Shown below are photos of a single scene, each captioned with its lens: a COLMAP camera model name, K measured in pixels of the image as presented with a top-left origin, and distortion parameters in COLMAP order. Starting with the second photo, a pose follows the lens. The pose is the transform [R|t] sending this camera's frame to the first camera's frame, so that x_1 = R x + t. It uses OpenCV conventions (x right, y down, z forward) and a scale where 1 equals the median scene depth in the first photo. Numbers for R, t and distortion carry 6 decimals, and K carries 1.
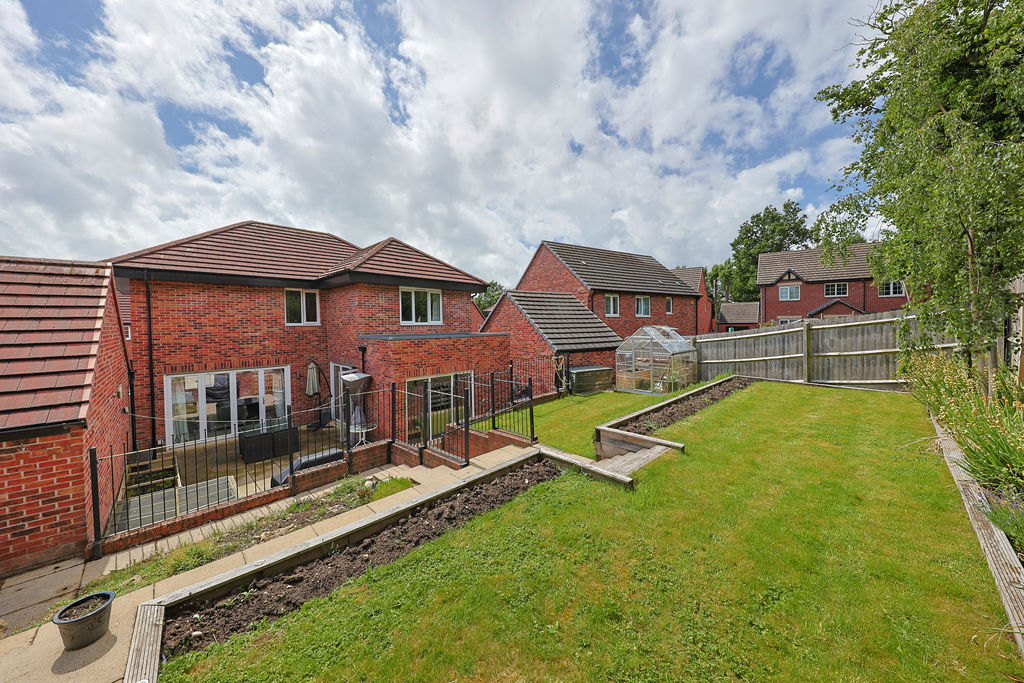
lens RADIAL K [[342.6, 0, 512.7], [0, 342.6, 335.8], [0, 0, 1]] dist [-0.000482, -0.000147]
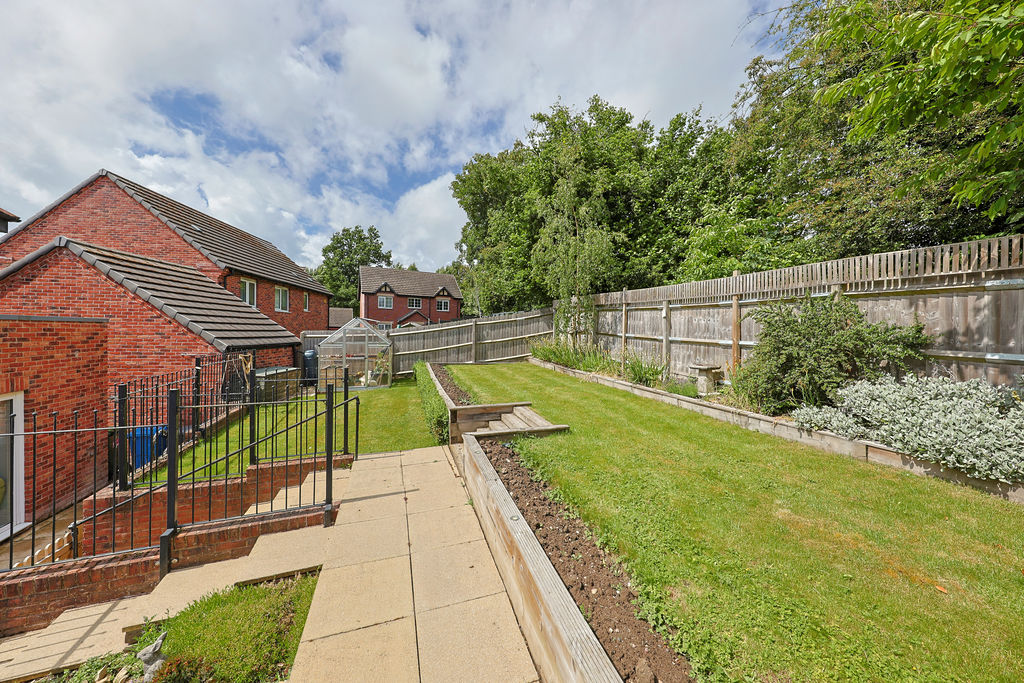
lens RADIAL K [[342.6, 0, 512.2], [0, 342.6, 336.0], [0, 0, 1]] dist [-0.000482, -0.000147]
pose [[0.397428, 0.011408, 0.917563, -0.134334], [0.005242, 0.999878, -0.014701, 0.016536], [-0.917618, 0.010652, 0.397320, 0.099570]]
